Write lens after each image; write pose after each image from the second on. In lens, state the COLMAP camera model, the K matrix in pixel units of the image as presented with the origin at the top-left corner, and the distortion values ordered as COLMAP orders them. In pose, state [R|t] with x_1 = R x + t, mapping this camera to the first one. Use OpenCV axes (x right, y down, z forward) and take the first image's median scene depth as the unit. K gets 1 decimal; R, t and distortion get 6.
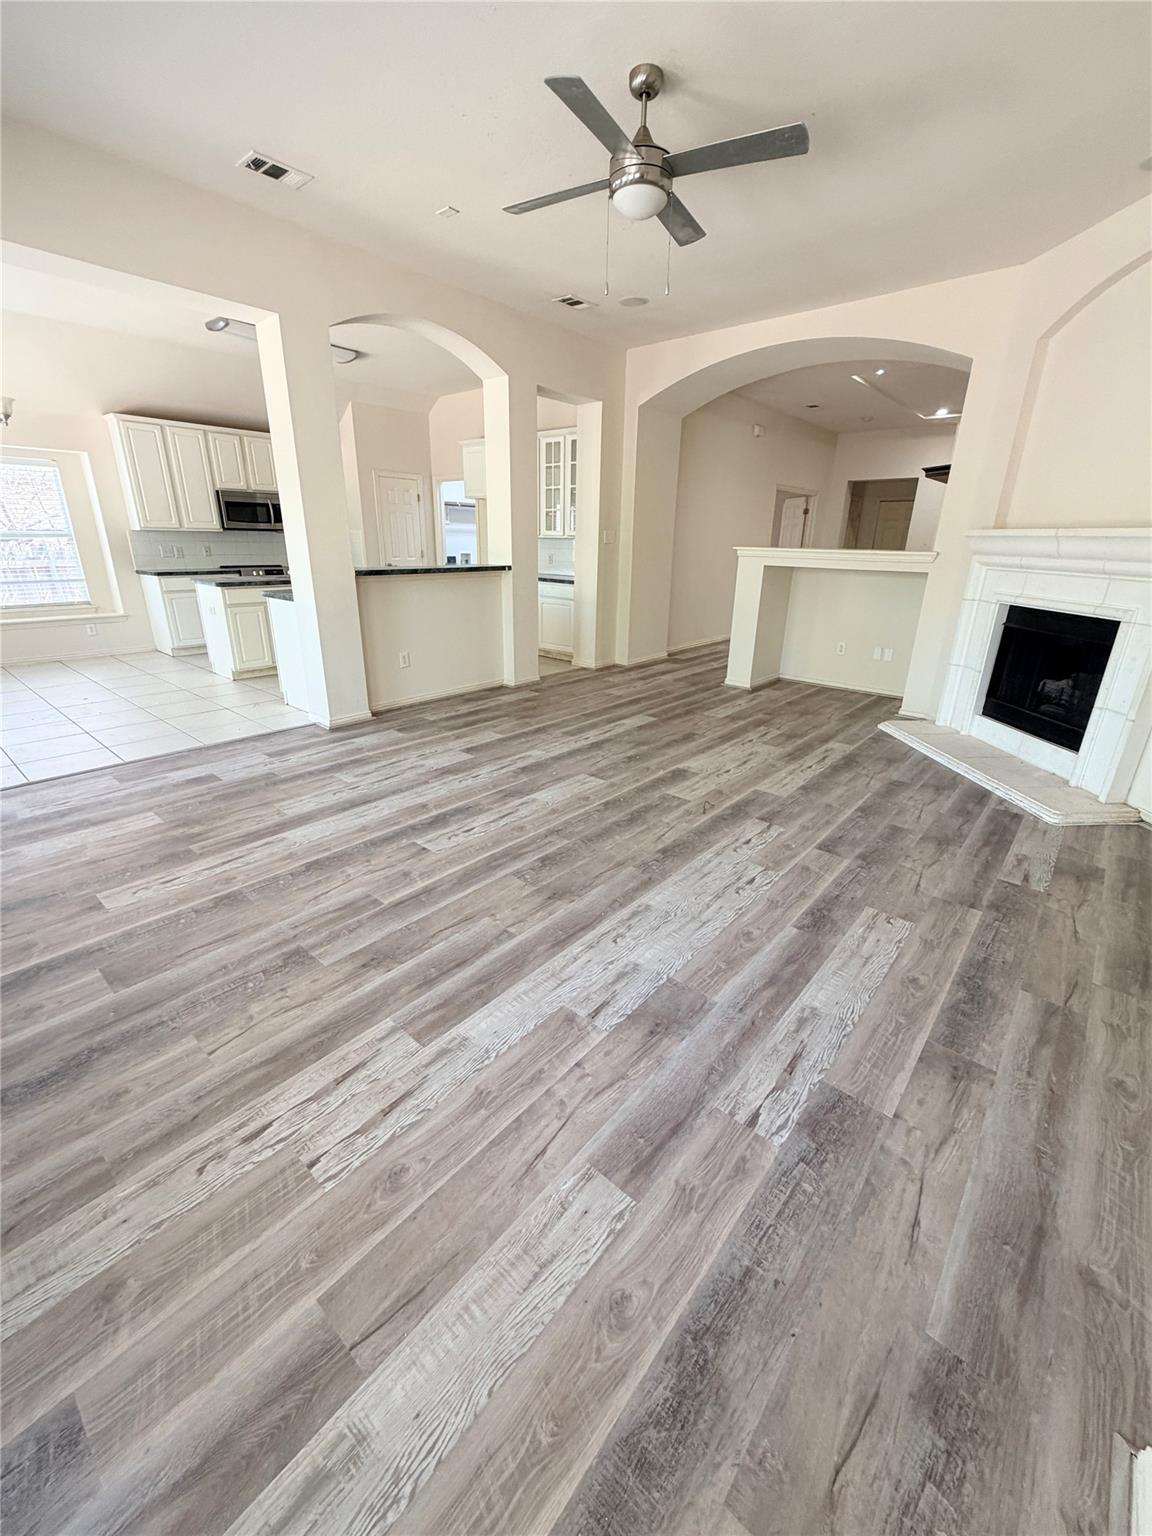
lens RADIAL K [[617.2, 0, 576.0], [0, 617.2, 768.0], [0, 0, 1]] dist [-0.001701, -0.000042]
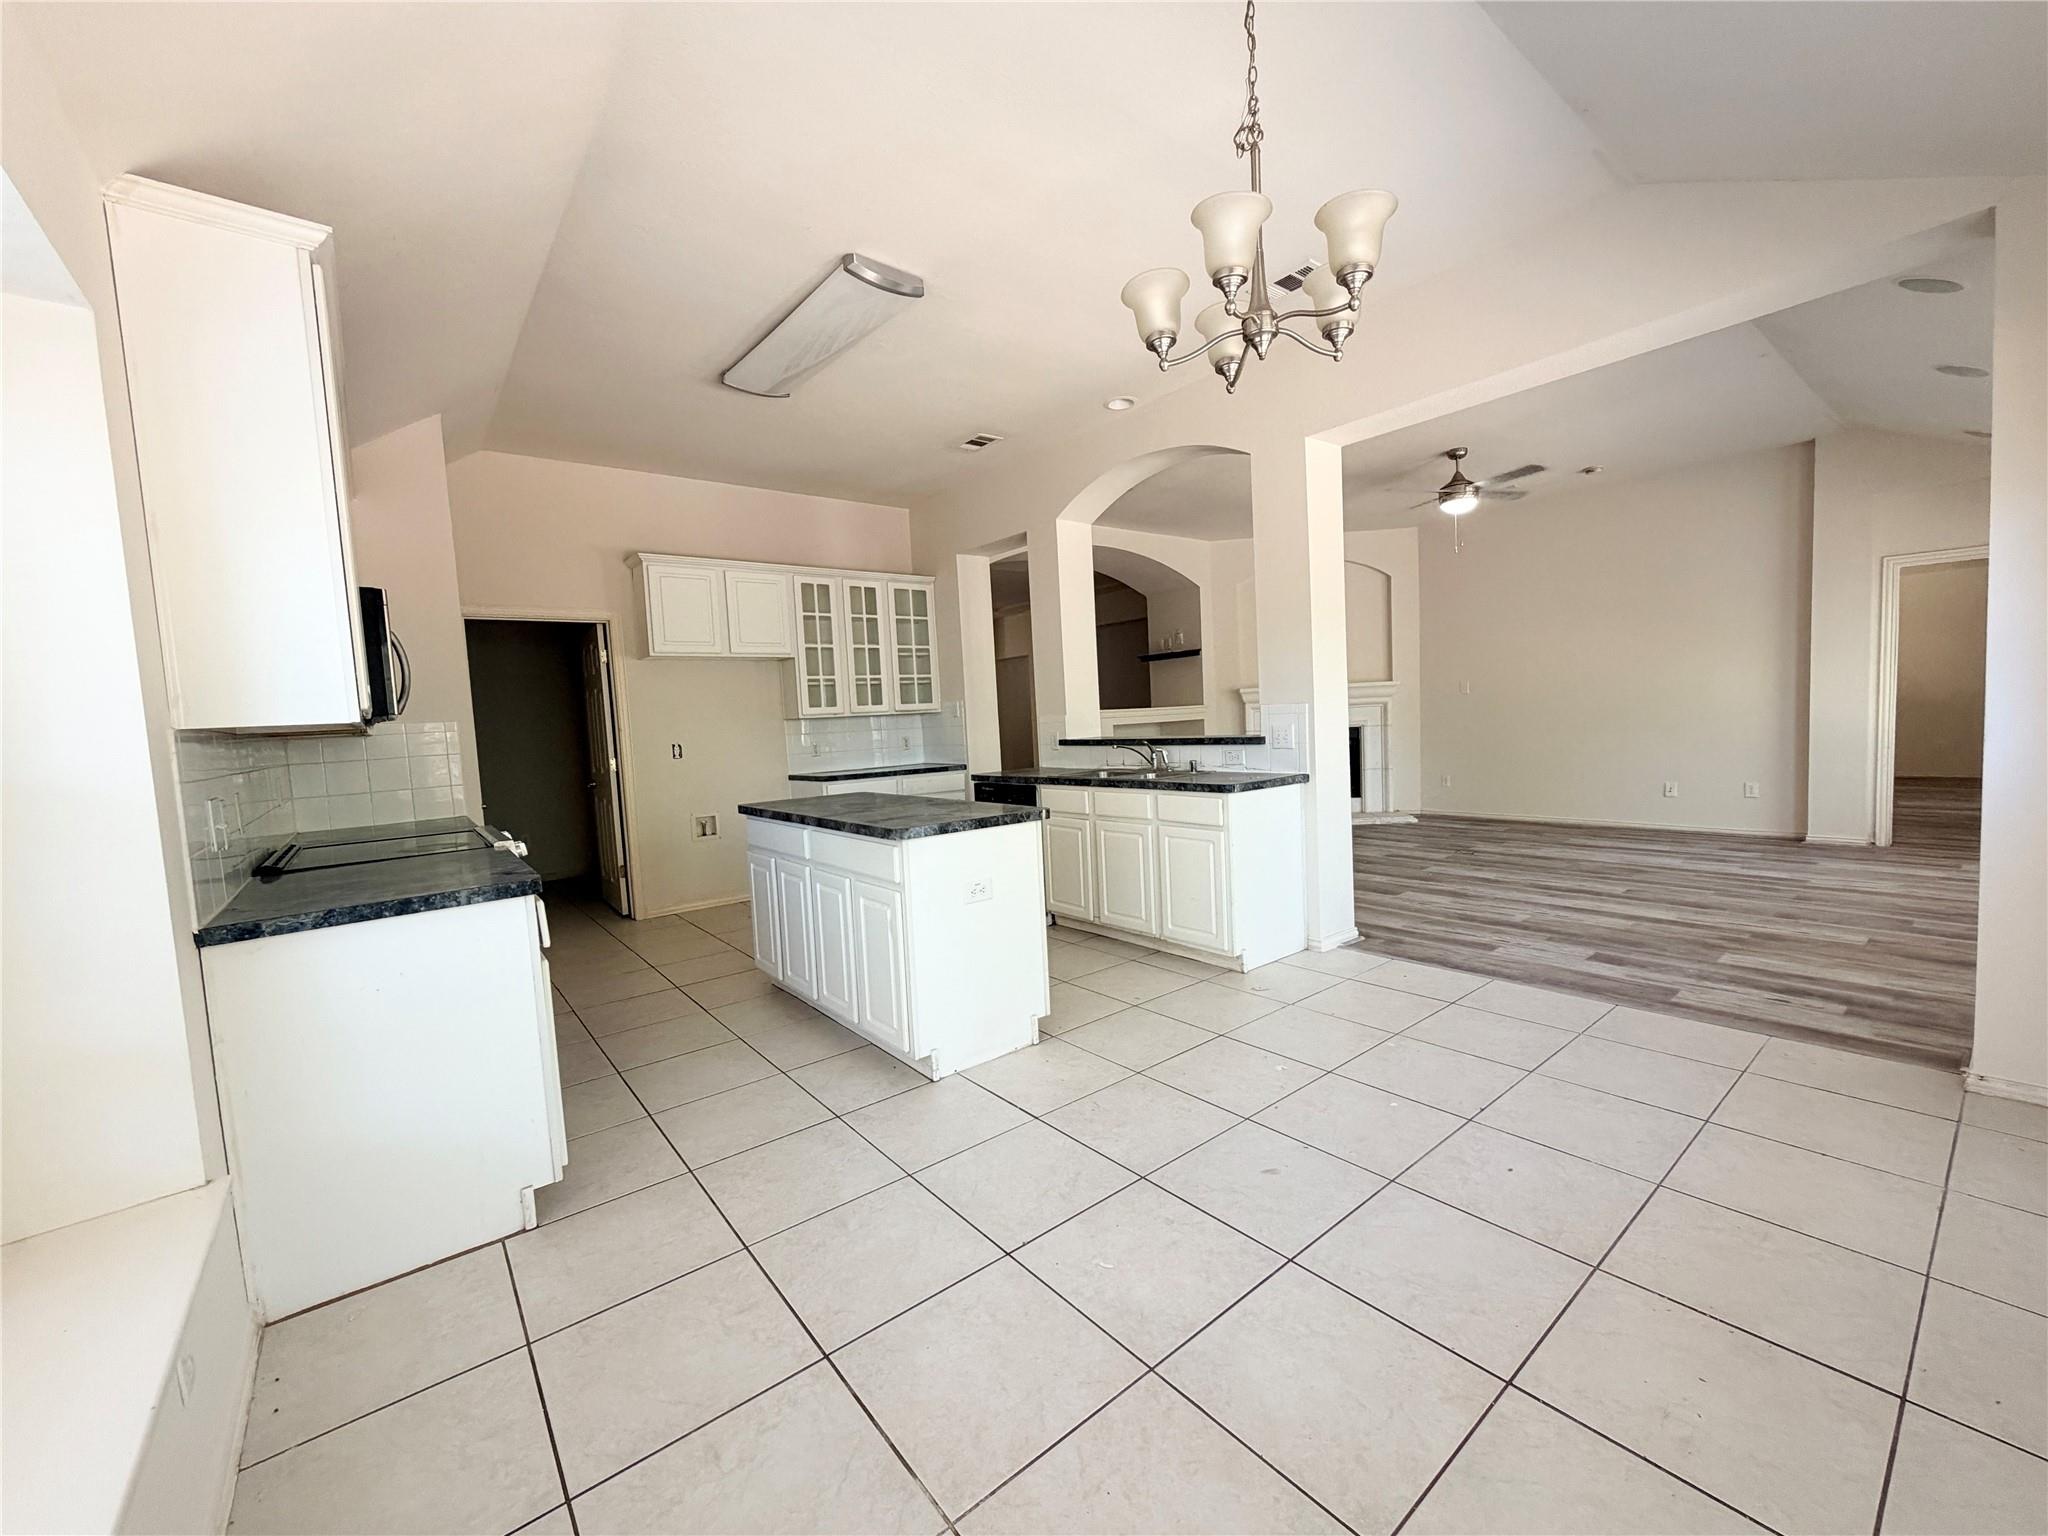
lens RADIAL K [[822.9, 0, 1024.0], [0, 822.9, 768.0], [0, 0, 1]] dist [-0.001701, -0.000042]
pose [[0.177146, -0.088403, 0.980206, -0.940915], [0.394887, 0.918658, 0.011487, -0.279077], [-0.901490, 0.385036, 0.197646, 0.732260]]
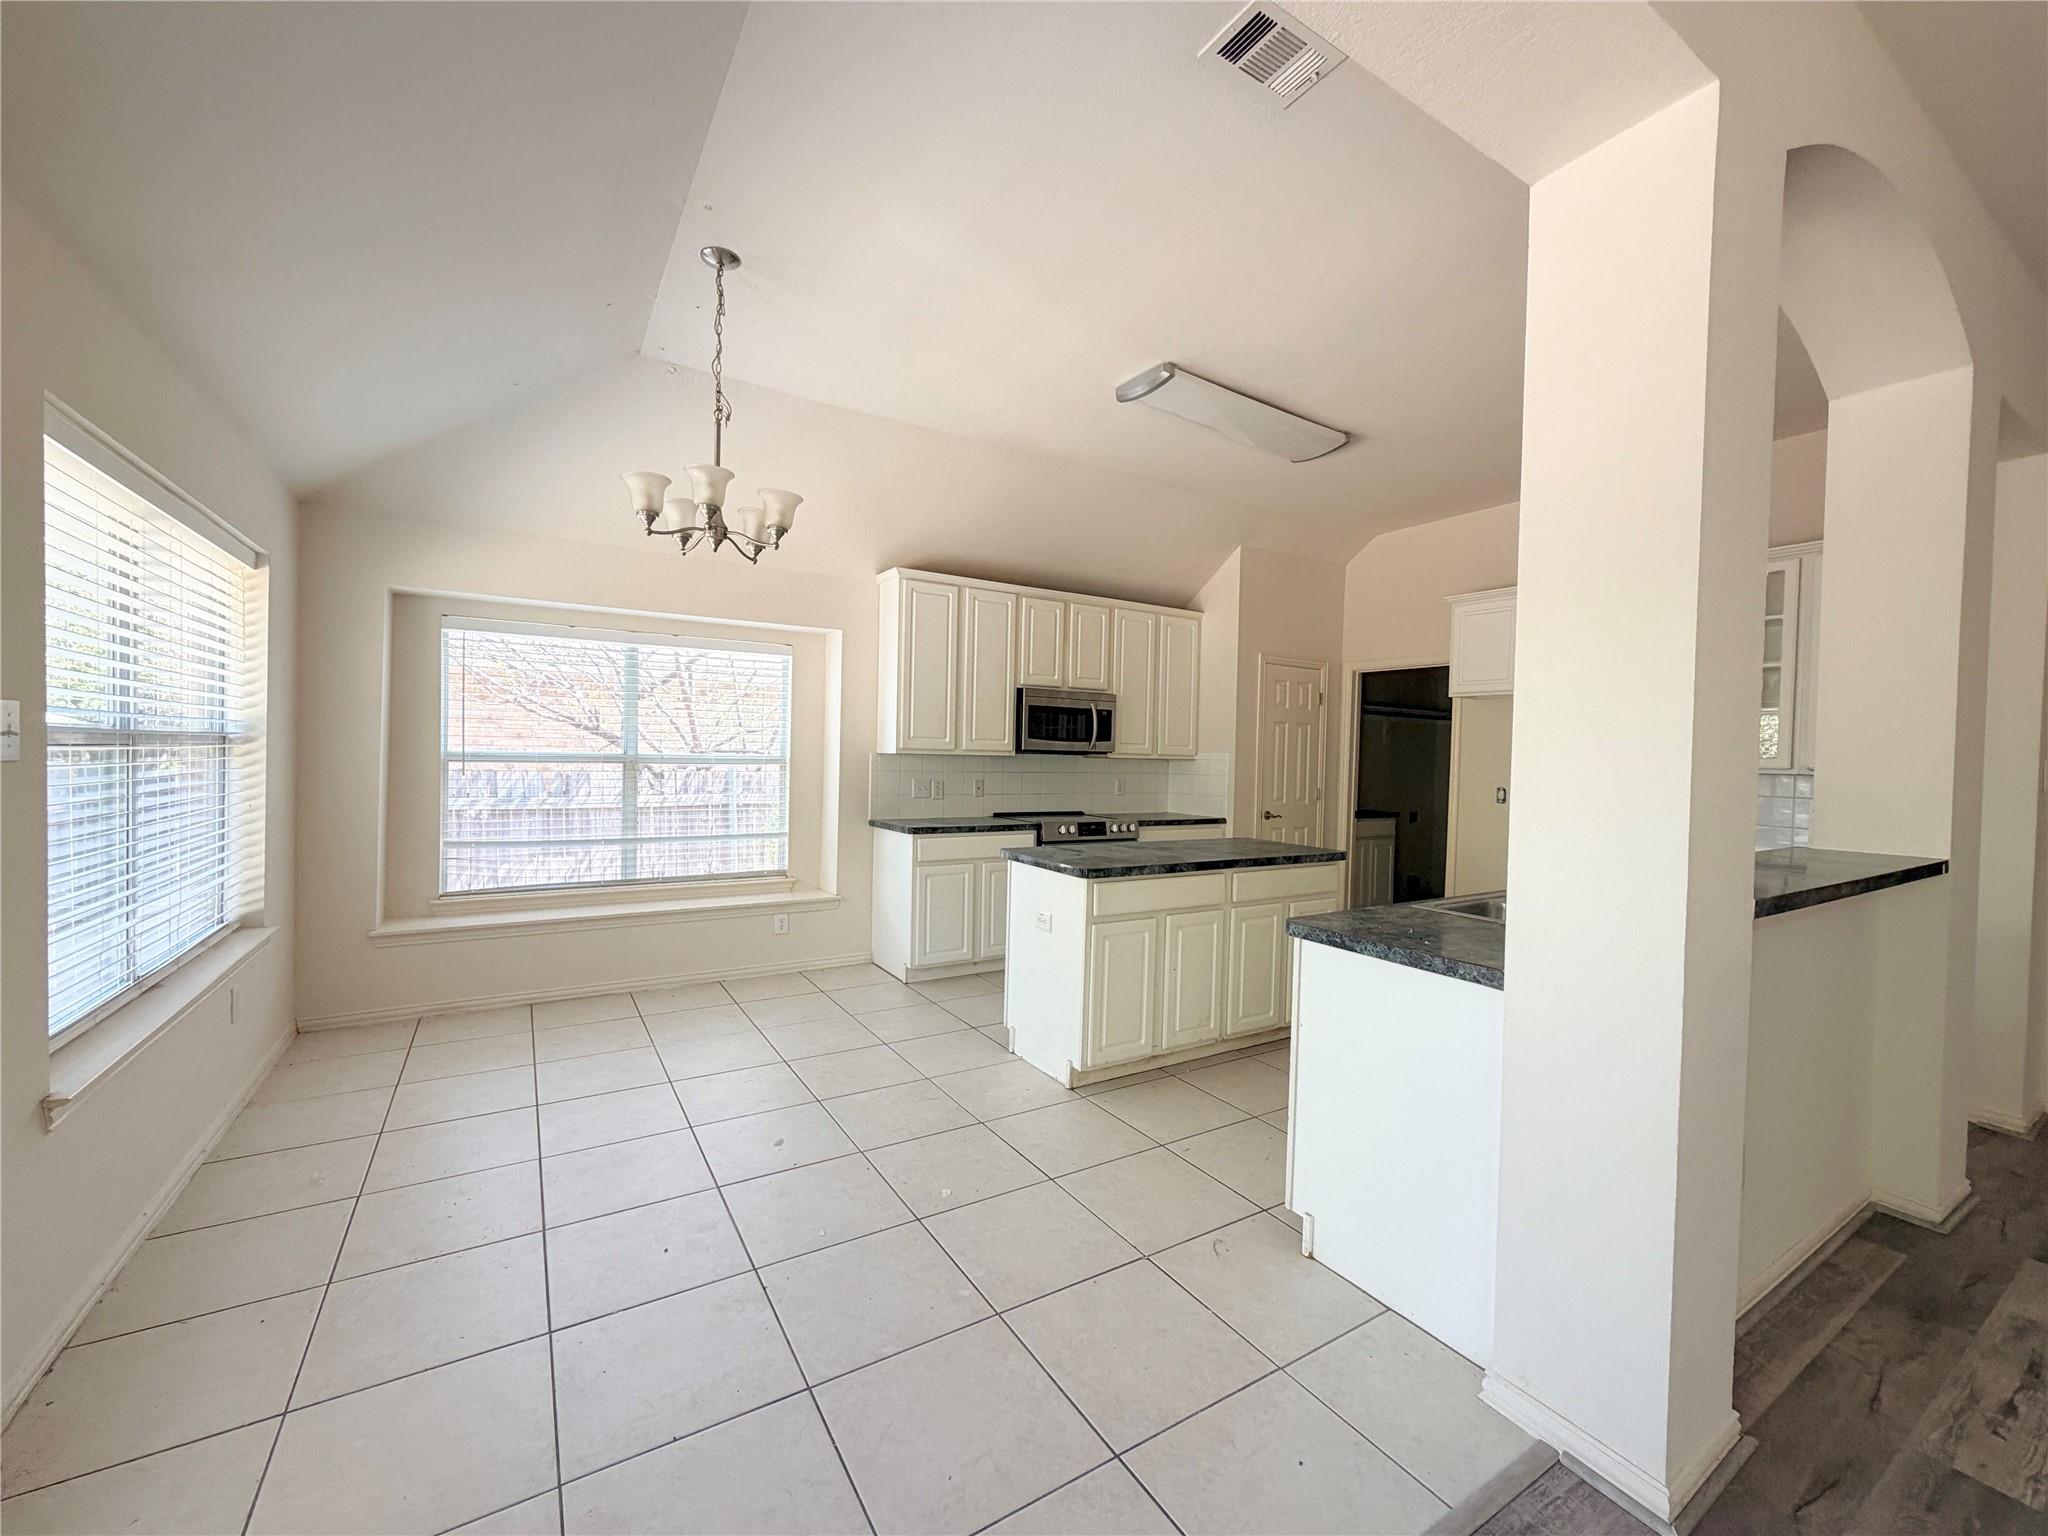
lens RADIAL K [[822.9, 0, 1024.0], [0, 822.9, 768.0], [0, 0, 1]] dist [-0.001701, -0.000042]
pose [[0.956648, 0.007373, -0.291152, -0.377867], [-0.104043, 0.942367, -0.317992, -0.148616], [0.272028, 0.334498, 0.902281, 0.363763]]
